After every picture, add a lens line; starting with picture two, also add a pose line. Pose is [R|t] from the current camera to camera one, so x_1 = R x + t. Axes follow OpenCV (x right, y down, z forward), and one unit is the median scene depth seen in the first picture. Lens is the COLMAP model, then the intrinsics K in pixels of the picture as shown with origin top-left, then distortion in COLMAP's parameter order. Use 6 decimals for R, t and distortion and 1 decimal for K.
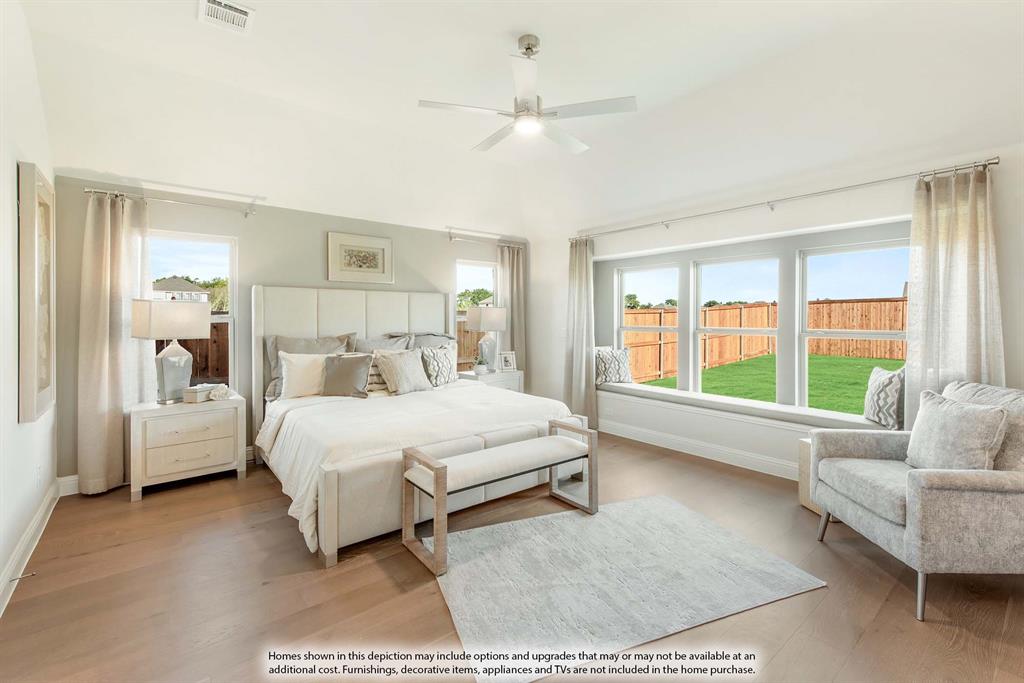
lens RADIAL K [[450.2, 0, 523.8], [0, 450.2, 321.4], [0, 0, 1]] dist [0.001649, -0.000410]
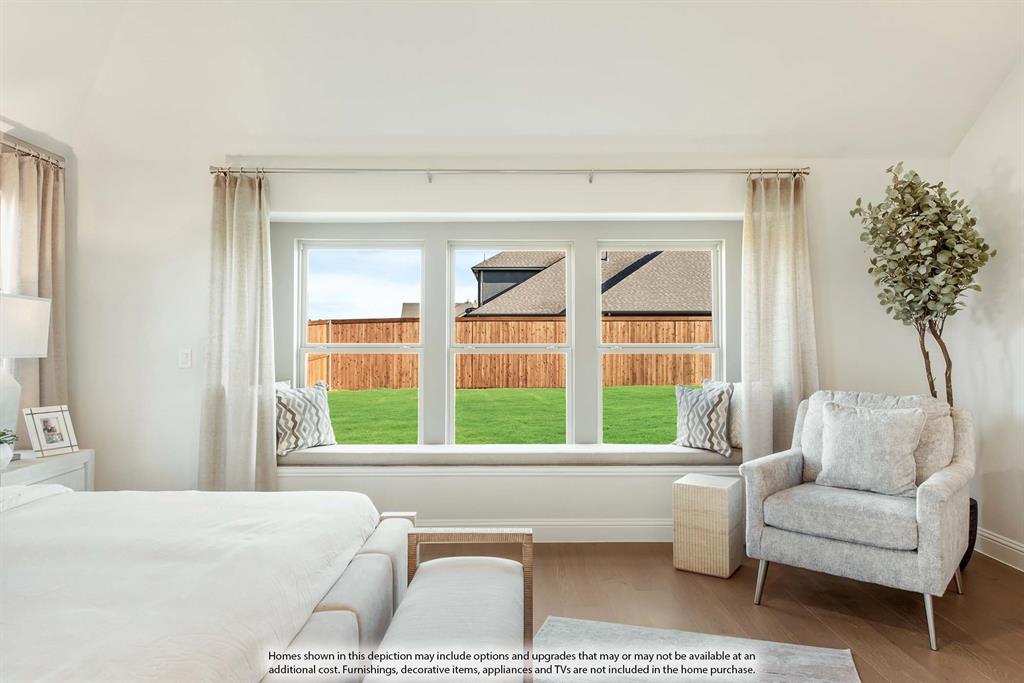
lens RADIAL K [[661.7, 0, 515.2], [0, 661.7, 328.3], [0, 0, 1]] dist [0.015725, -0.008768]
pose [[0.624555, 0.017818, 0.780777, -0.313125], [0.008191, 0.999535, -0.029363, 0.020943], [-0.780938, 0.024734, 0.624119, 0.356259]]
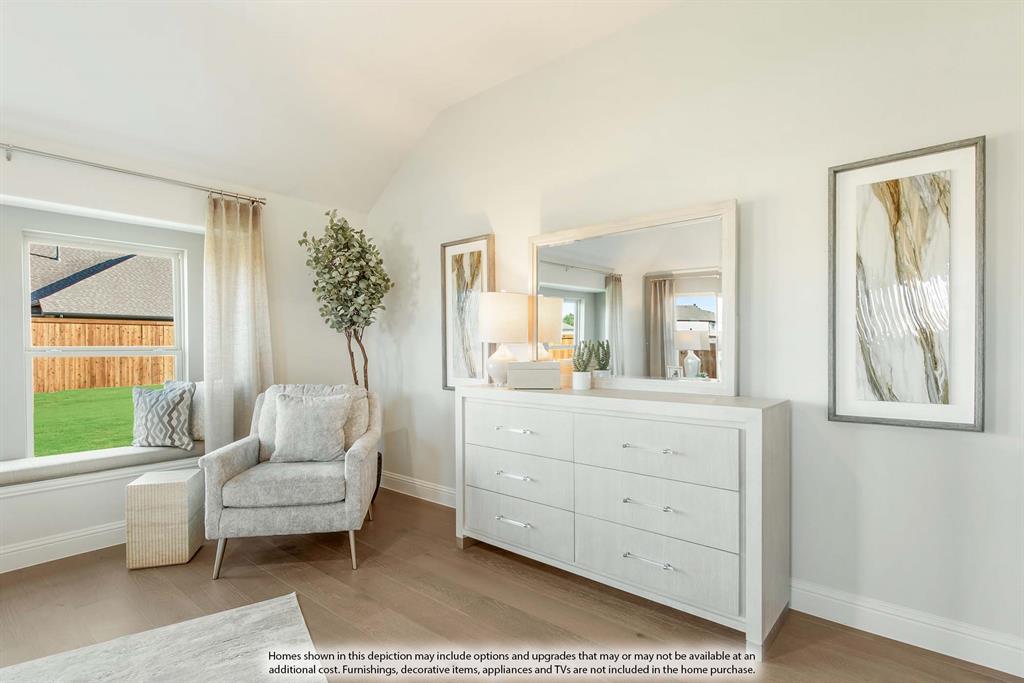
lens RADIAL K [[508.8, 0, 508.8], [0, 508.8, 353.5], [0, 0, 1]] dist [0.015357, -0.002644]
pose [[-0.178060, -0.014950, 0.983906, -0.254985], [0.011603, 0.999783, 0.017291, 0.020502], [-0.983951, 0.014495, -0.177848, 0.364476]]
